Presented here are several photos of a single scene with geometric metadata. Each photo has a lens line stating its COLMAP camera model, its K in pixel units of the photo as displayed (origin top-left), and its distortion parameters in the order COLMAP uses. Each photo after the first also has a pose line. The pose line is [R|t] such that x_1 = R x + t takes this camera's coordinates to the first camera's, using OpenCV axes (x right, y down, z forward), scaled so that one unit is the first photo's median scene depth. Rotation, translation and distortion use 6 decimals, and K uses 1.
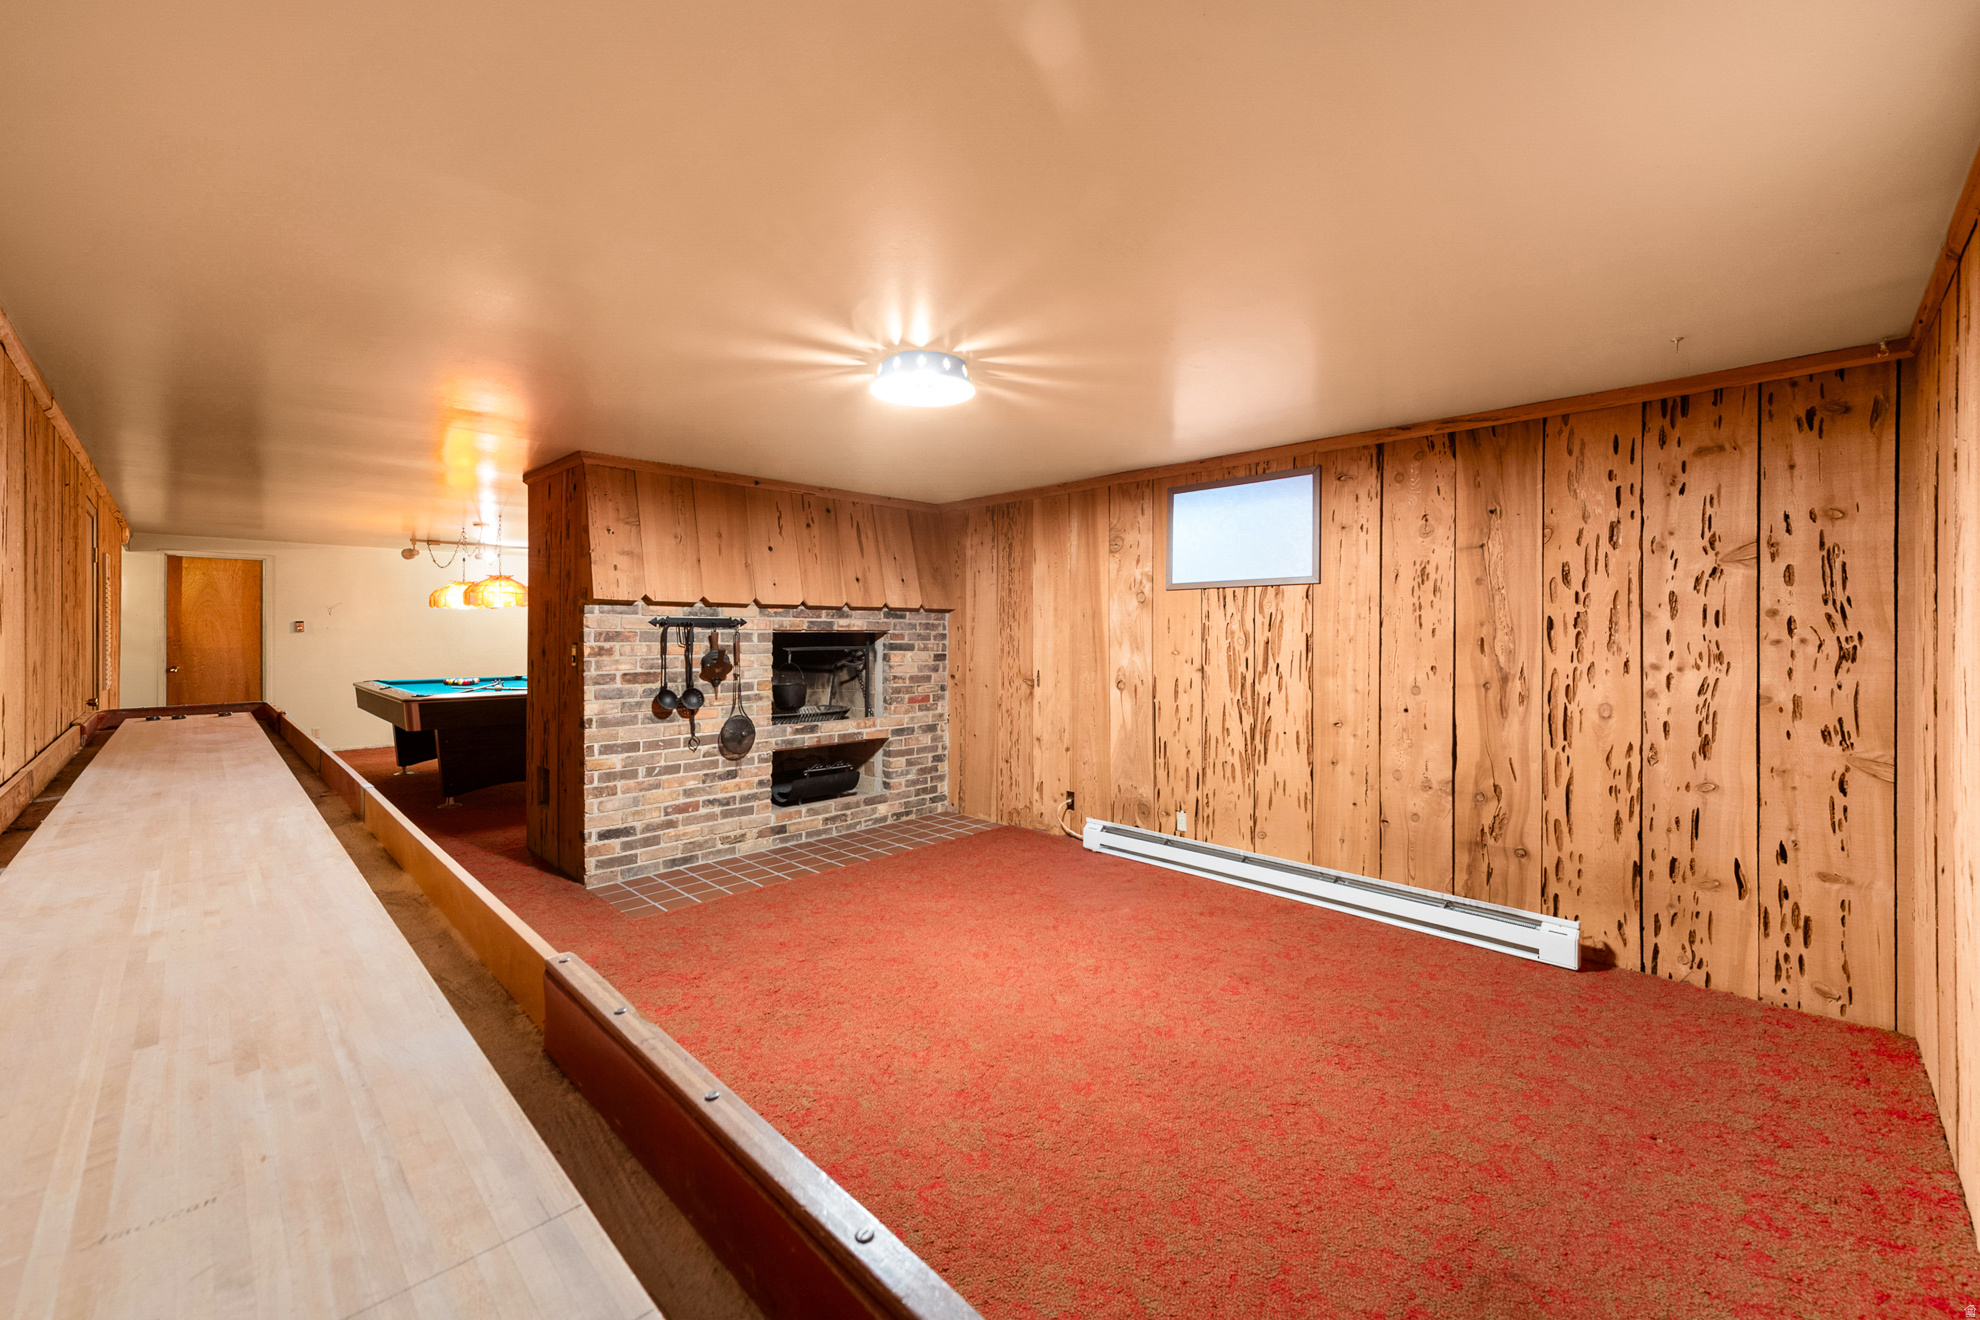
lens RADIAL K [[808.3, 0, 995.5], [0, 808.3, 633.3], [0, 0, 1]] dist [0.013025, -0.005562]
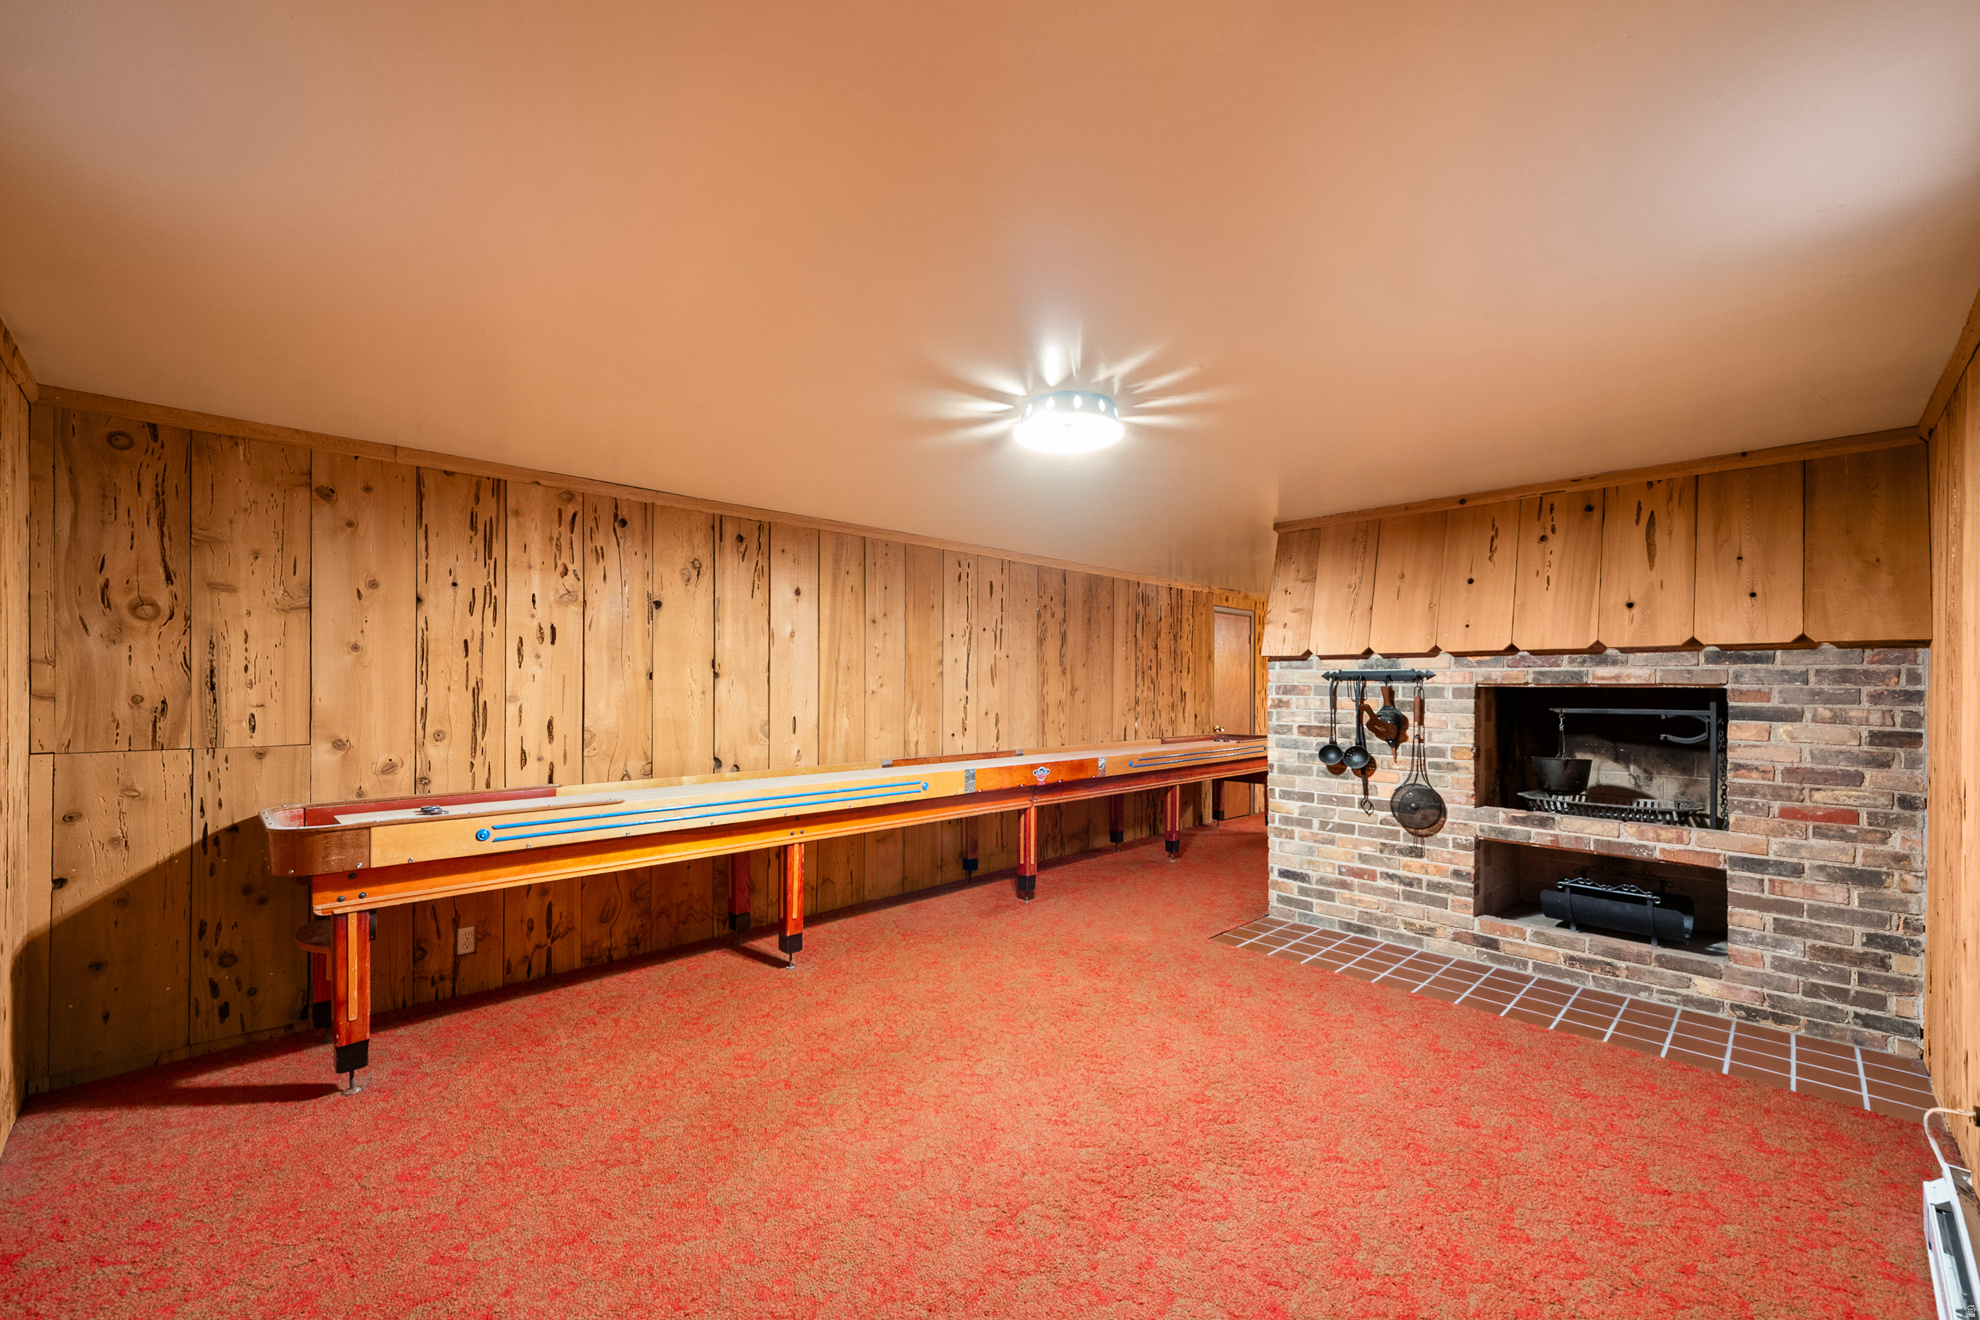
lens RADIAL K [[783.5, 0, 989.5], [0, 783.5, 683.4], [0, 0, 1]] dist [0.014431, -0.004724]
pose [[-0.012896, -0.004784, -0.999905, 0.519079], [-0.007166, 0.999963, -0.004691, 0.002686], [0.999891, 0.007105, -0.012930, 0.562357]]
